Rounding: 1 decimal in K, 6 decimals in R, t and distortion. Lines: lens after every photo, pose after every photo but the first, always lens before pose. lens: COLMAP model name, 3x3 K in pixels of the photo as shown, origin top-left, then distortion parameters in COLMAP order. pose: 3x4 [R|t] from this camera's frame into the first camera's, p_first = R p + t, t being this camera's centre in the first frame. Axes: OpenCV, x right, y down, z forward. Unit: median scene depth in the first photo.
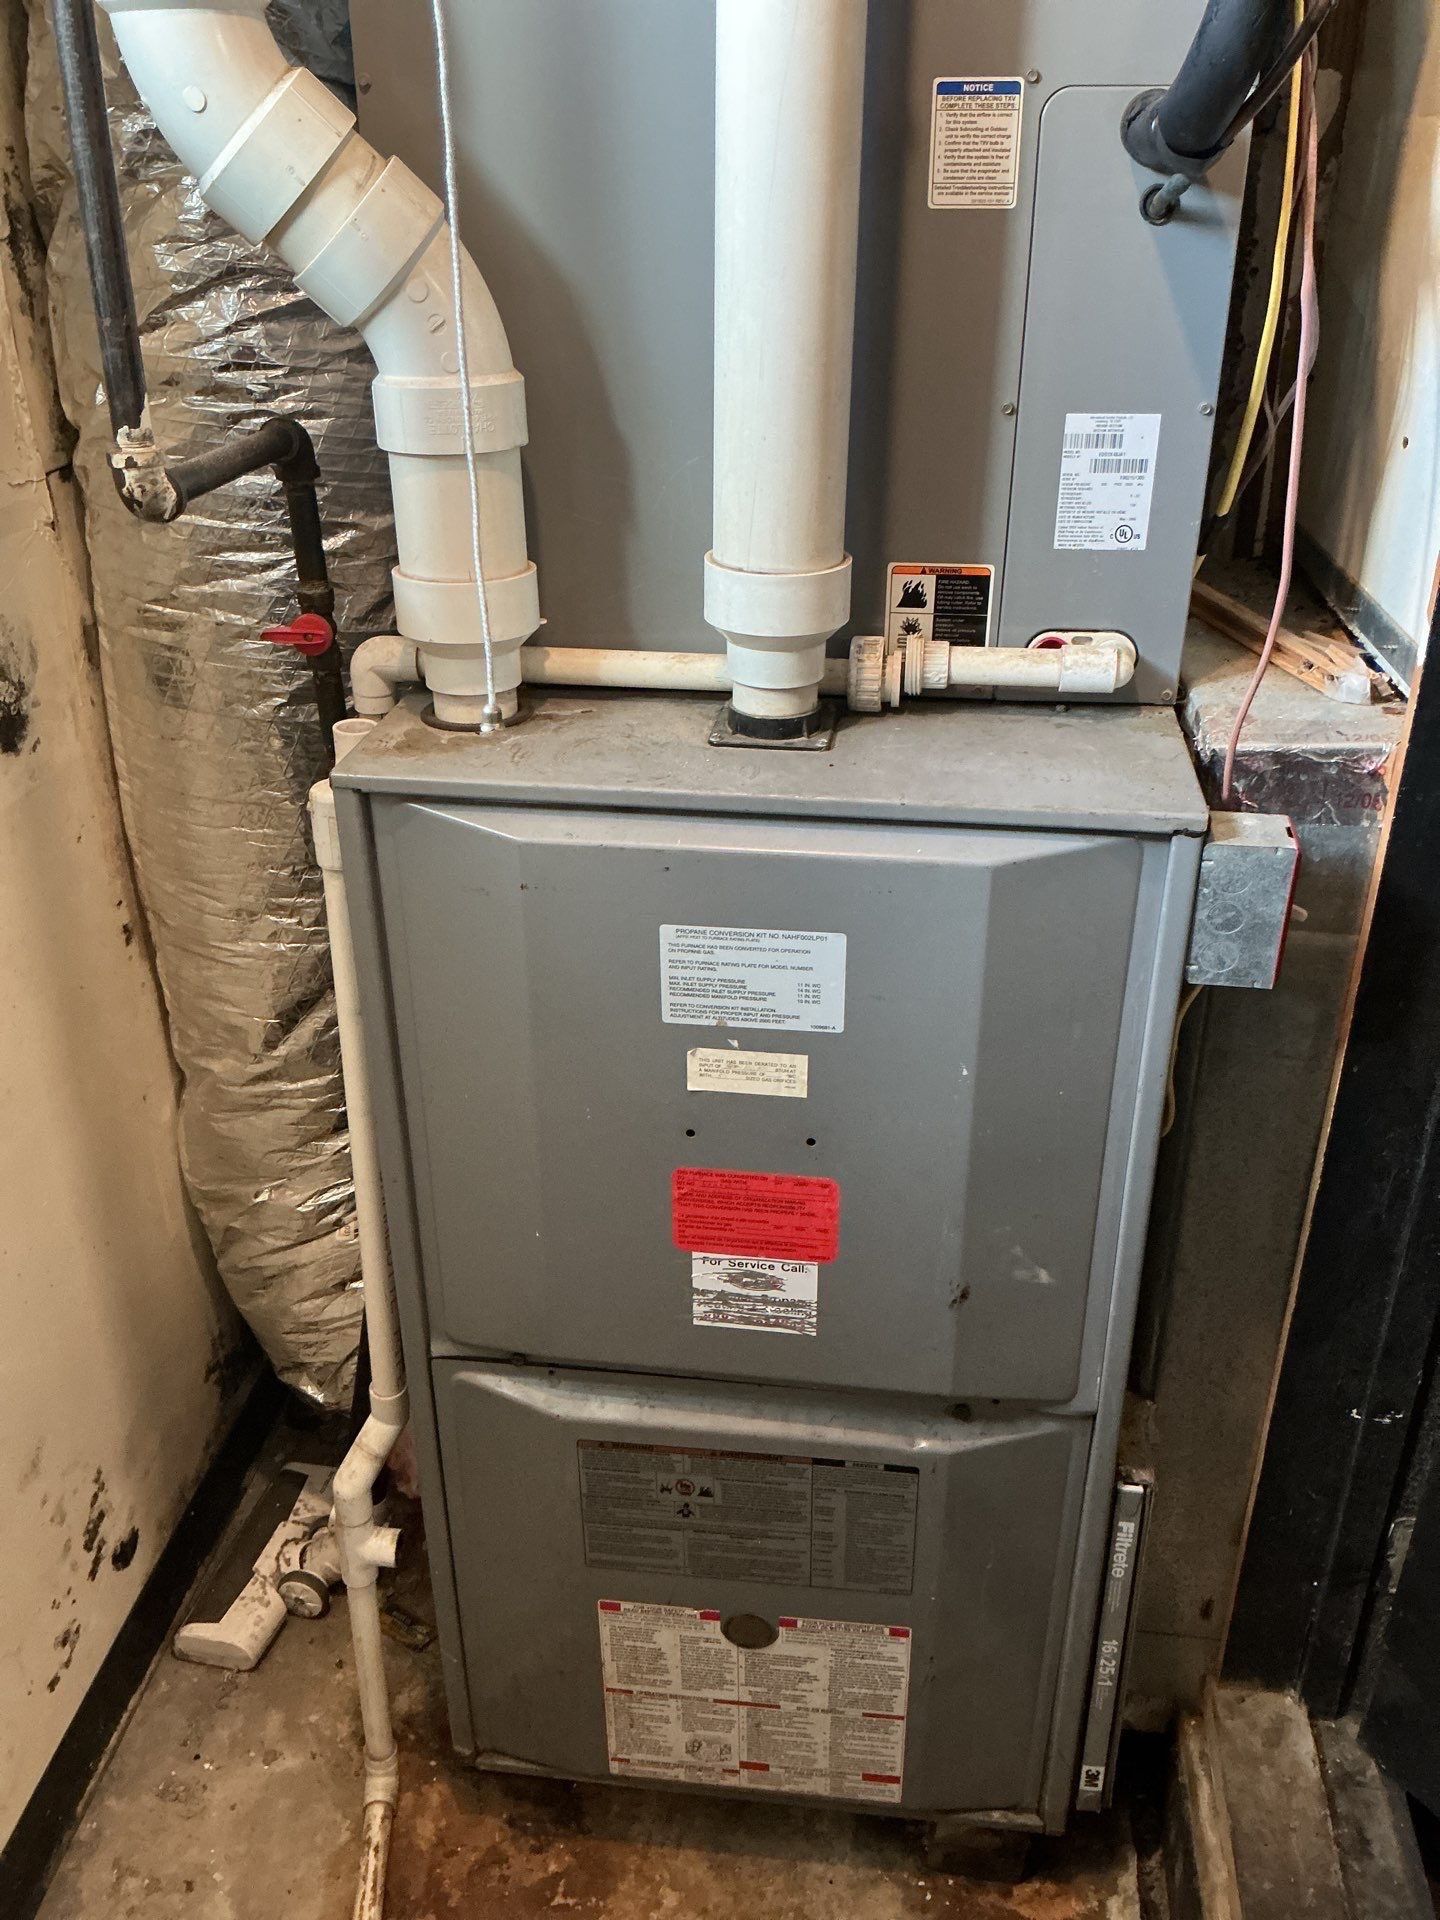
lens RADIAL K [[1577.5, 0, 726.8], [0, 1577.5, 953.2], [0, 0, 1]] dist [0.111689, -0.223301]
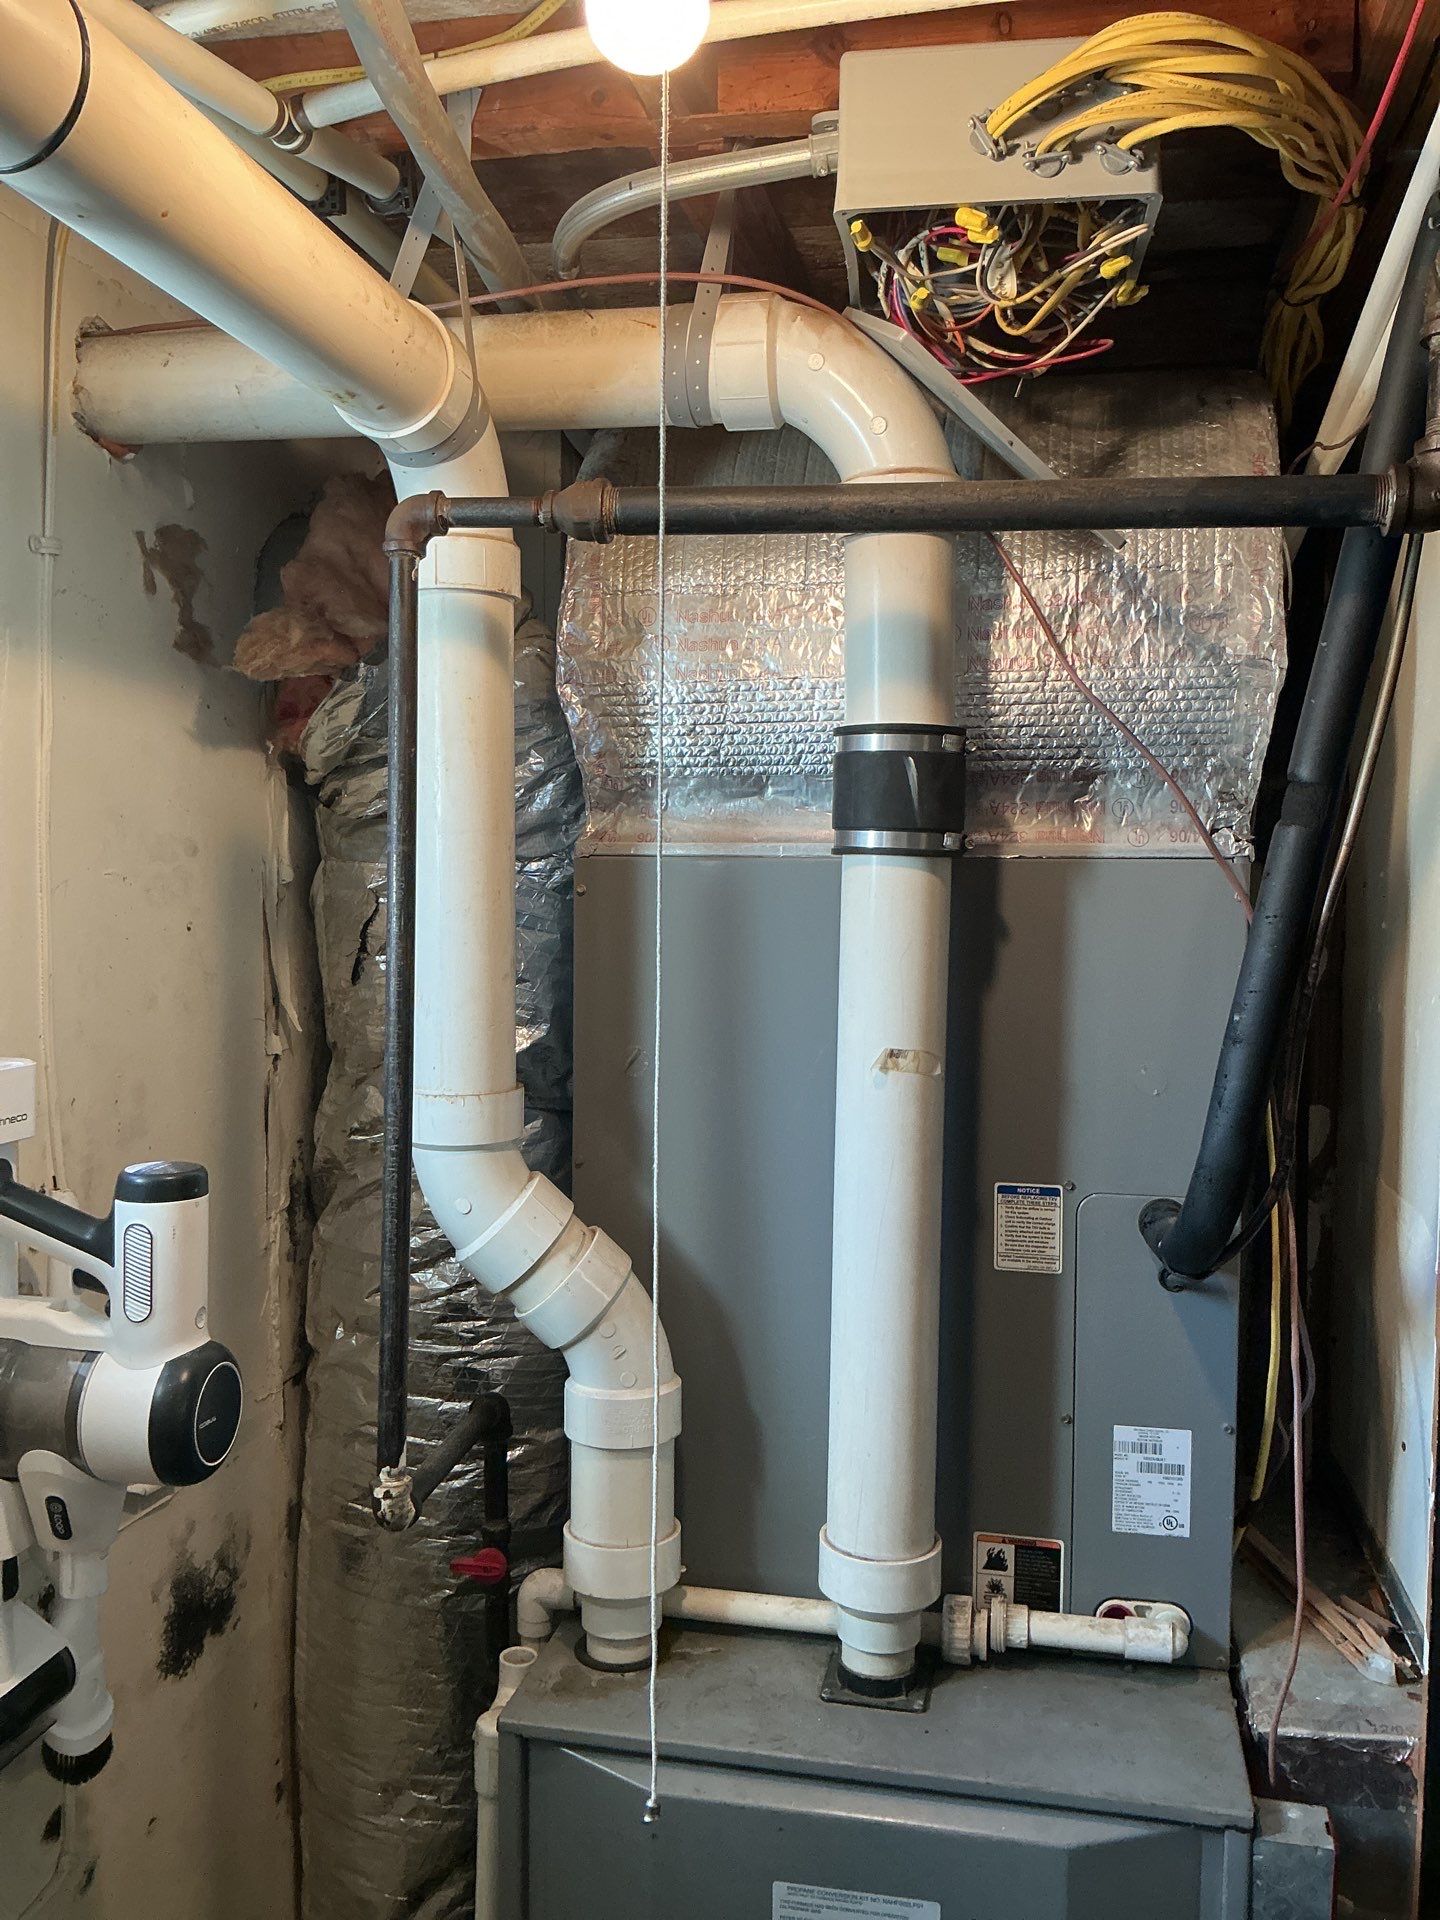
lens RADIAL K [[1577.5, 0, 726.8], [0, 1577.5, 953.2], [0, 0, 1]] dist [0.111689, -0.223301]
pose [[0.997129, 0.015318, -0.074151, -0.001197], [-0.044330, 0.912032, -0.407717, -0.147052], [0.061382, 0.409834, 0.910093, -0.287427]]
